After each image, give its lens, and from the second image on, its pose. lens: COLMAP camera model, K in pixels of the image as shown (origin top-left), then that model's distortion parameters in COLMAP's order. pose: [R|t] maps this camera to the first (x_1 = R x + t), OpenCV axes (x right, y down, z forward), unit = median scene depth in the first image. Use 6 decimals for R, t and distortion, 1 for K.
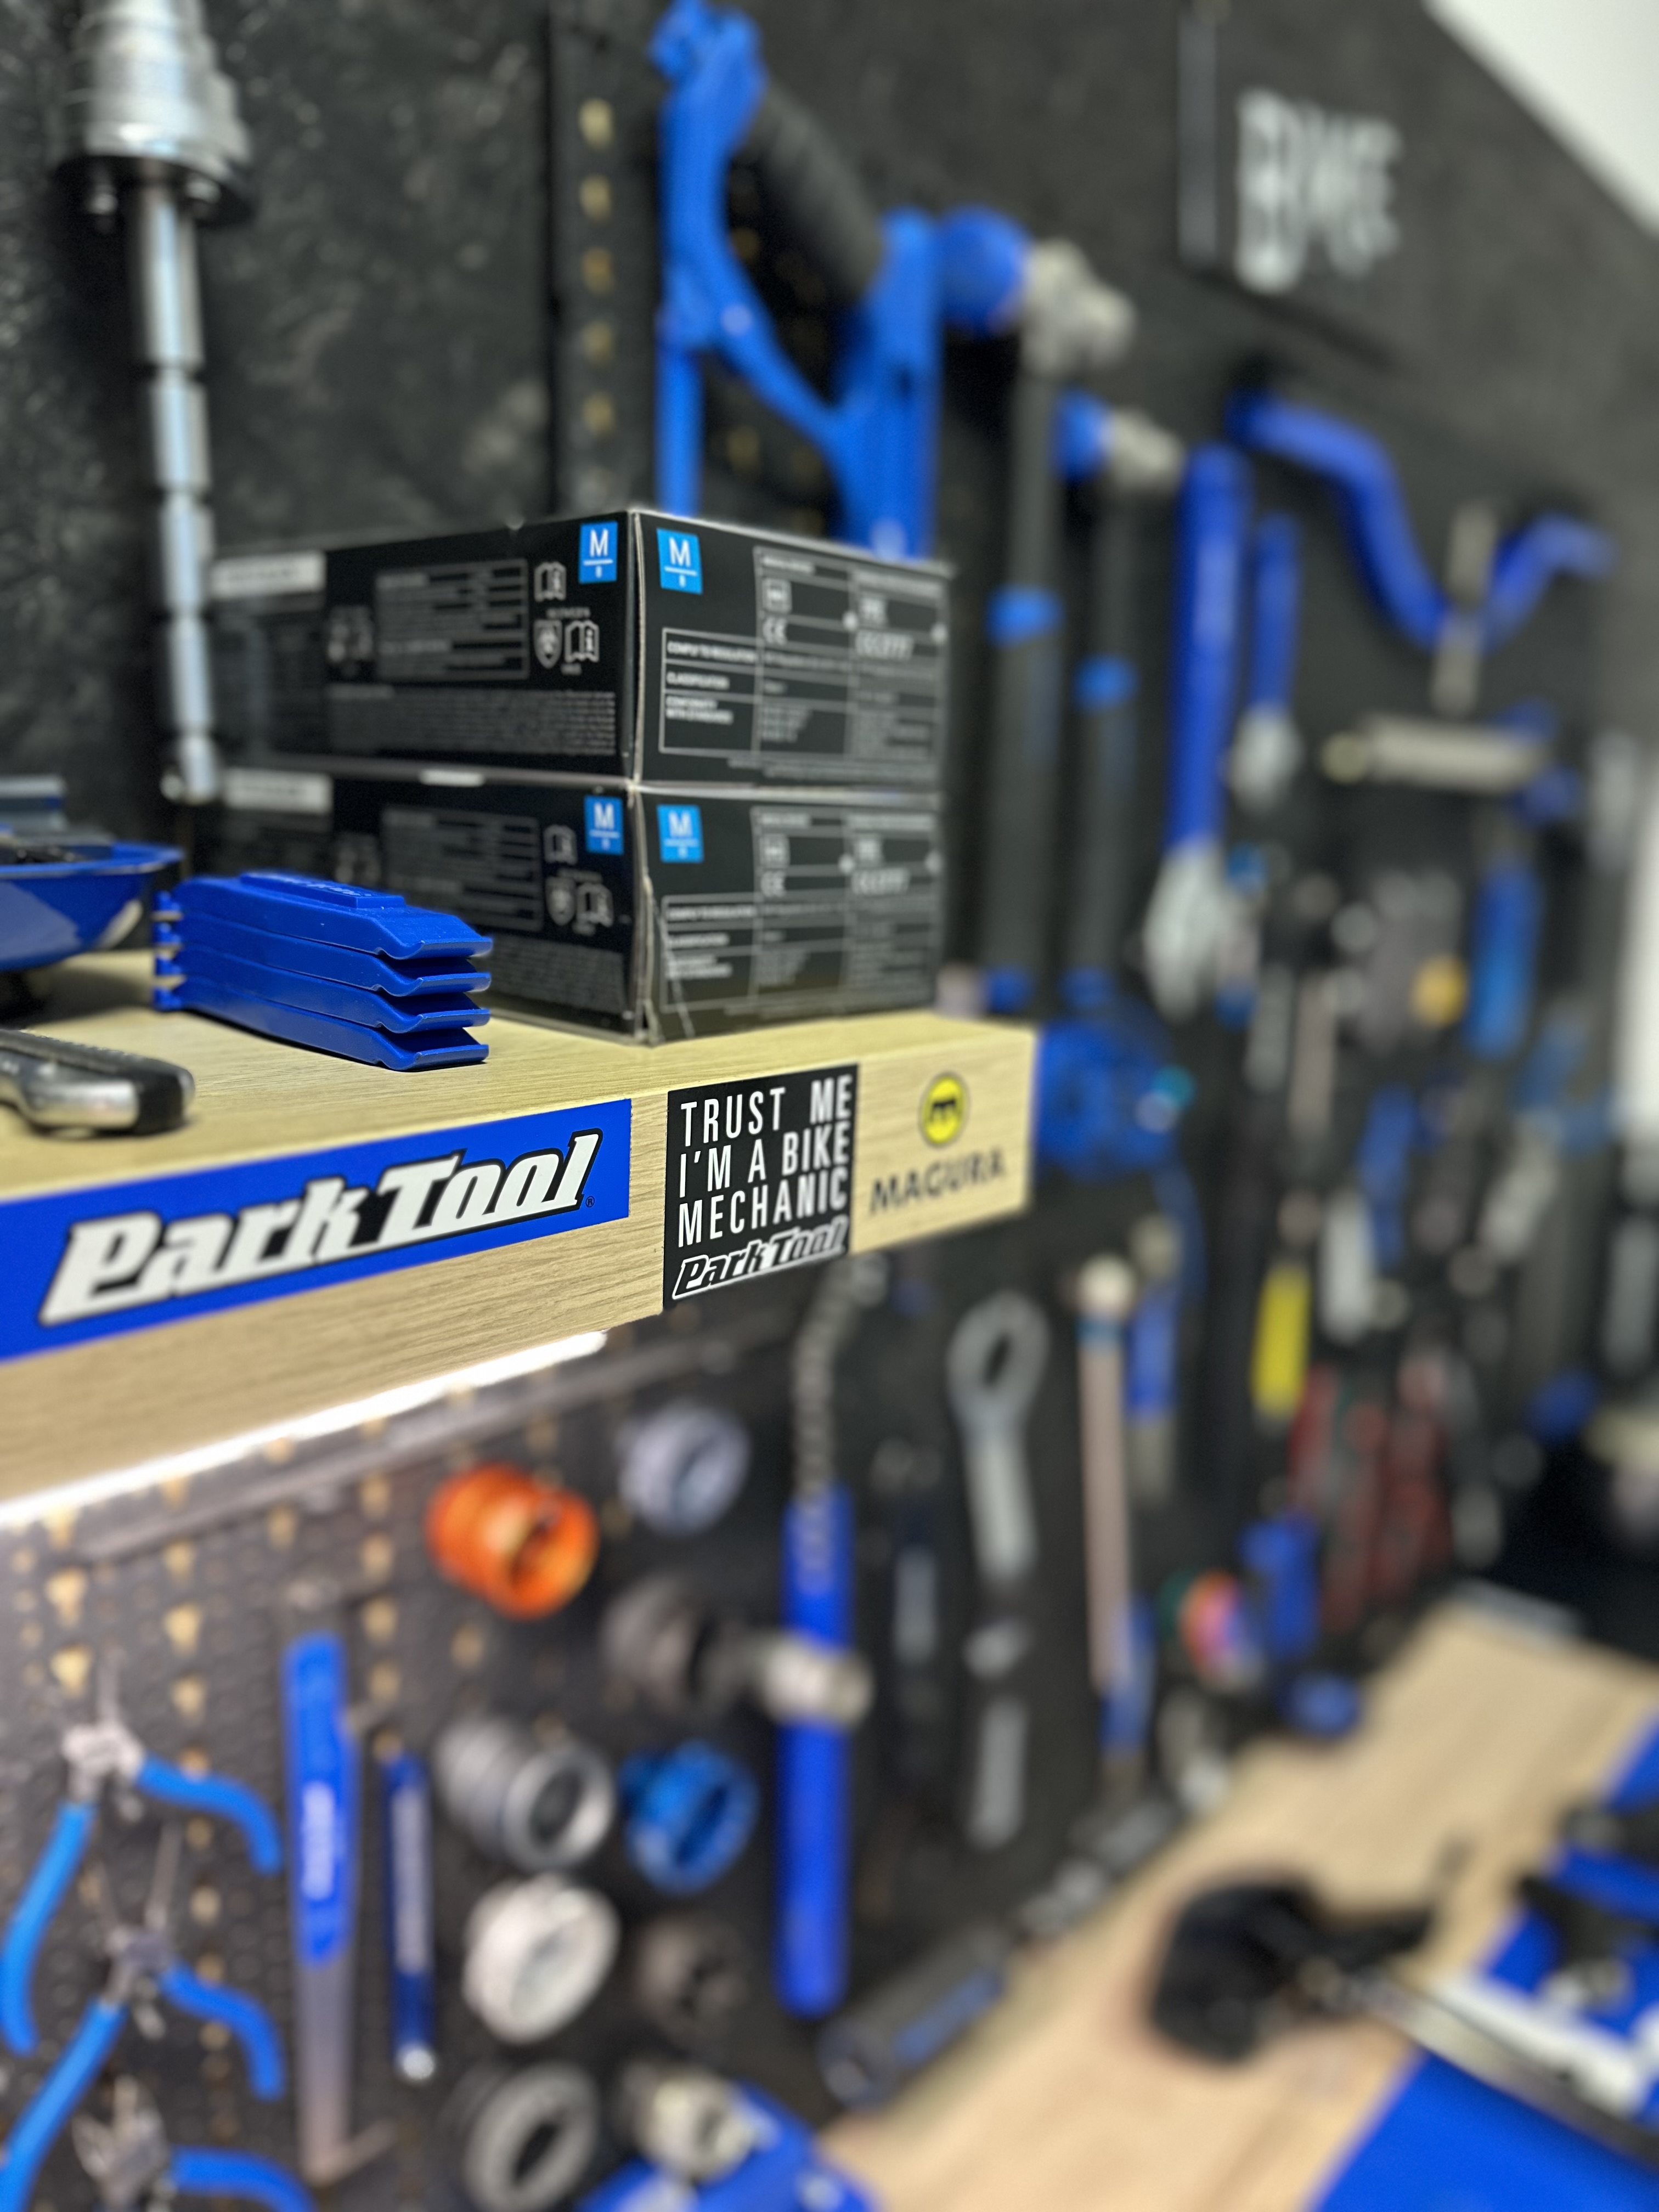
lens RADIAL K [[1590.1, 0, 829.5], [0, 1590.1, 1106.0], [0, 0, 1]] dist [-0.005259, -0.001148]
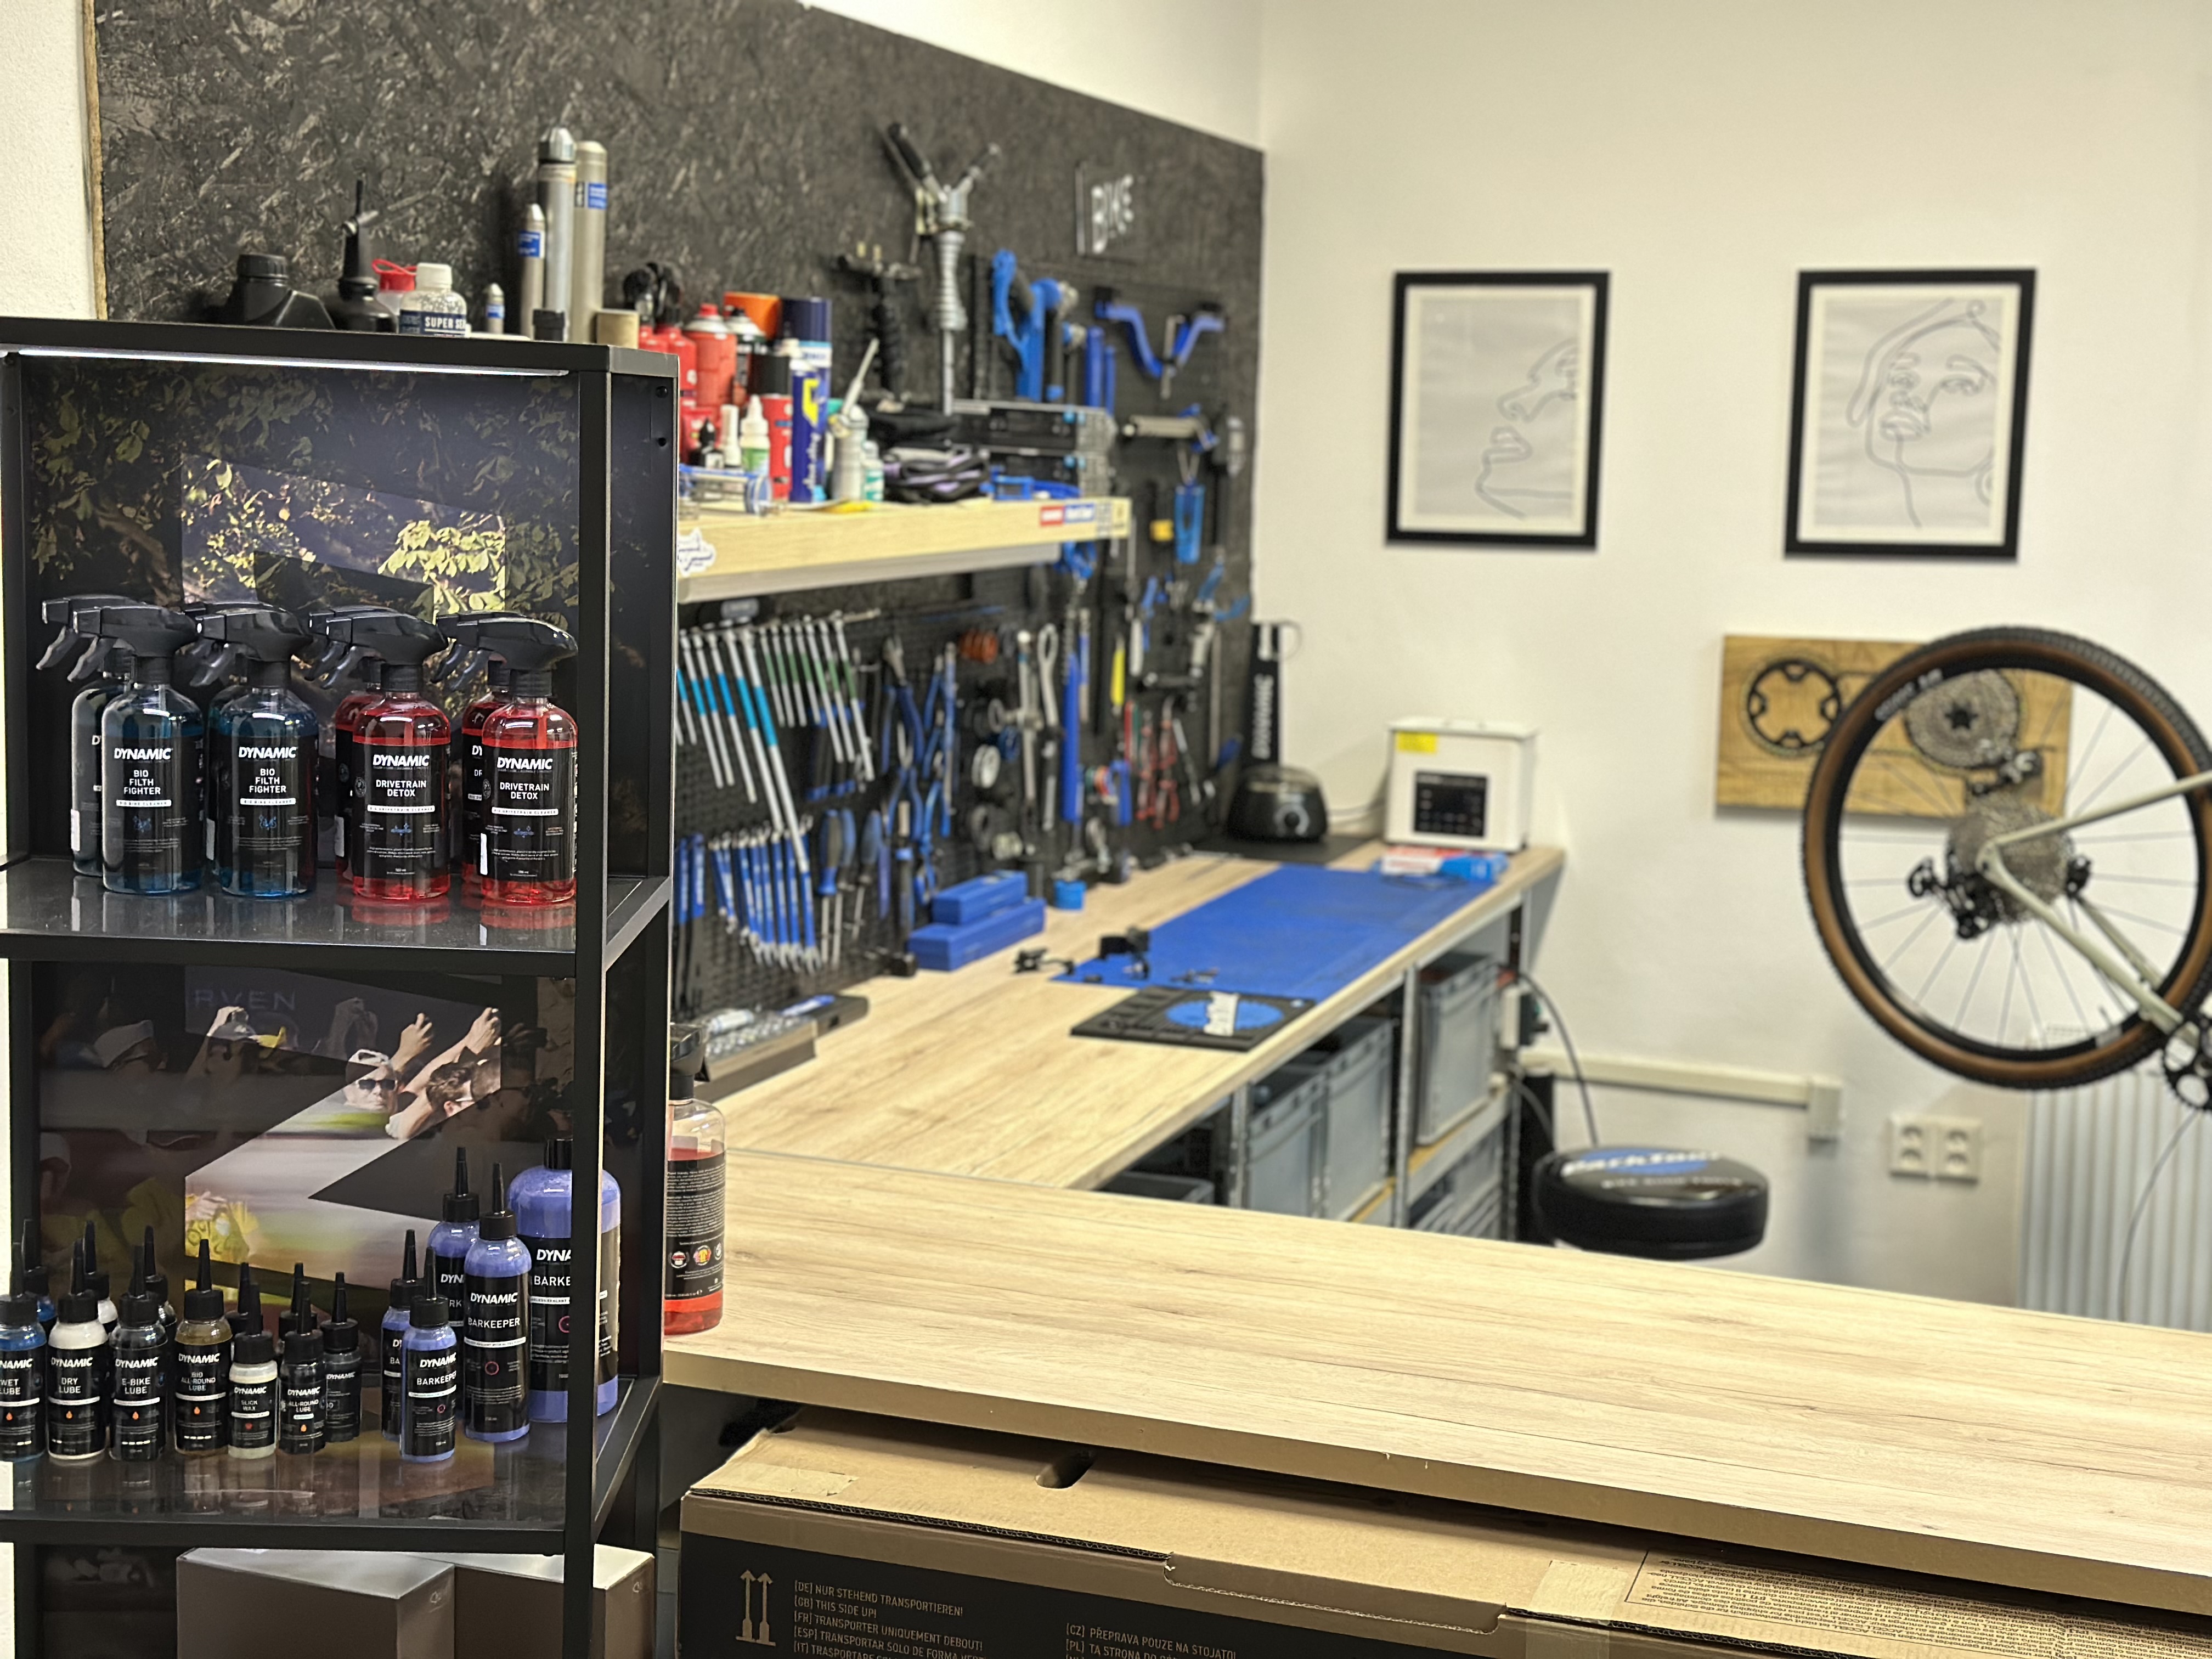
lens RADIAL K [[3150.4, 0, 1010.0], [0, 3150.4, 774.8], [0, 0, 1]] dist [0.250158, -0.871935]
pose [[0.932676, -0.030526, 0.359422, -1.820798], [0.053428, 0.997113, -0.053956, 0.635767], [-0.356738, 0.069527, 0.931614, -3.871837]]
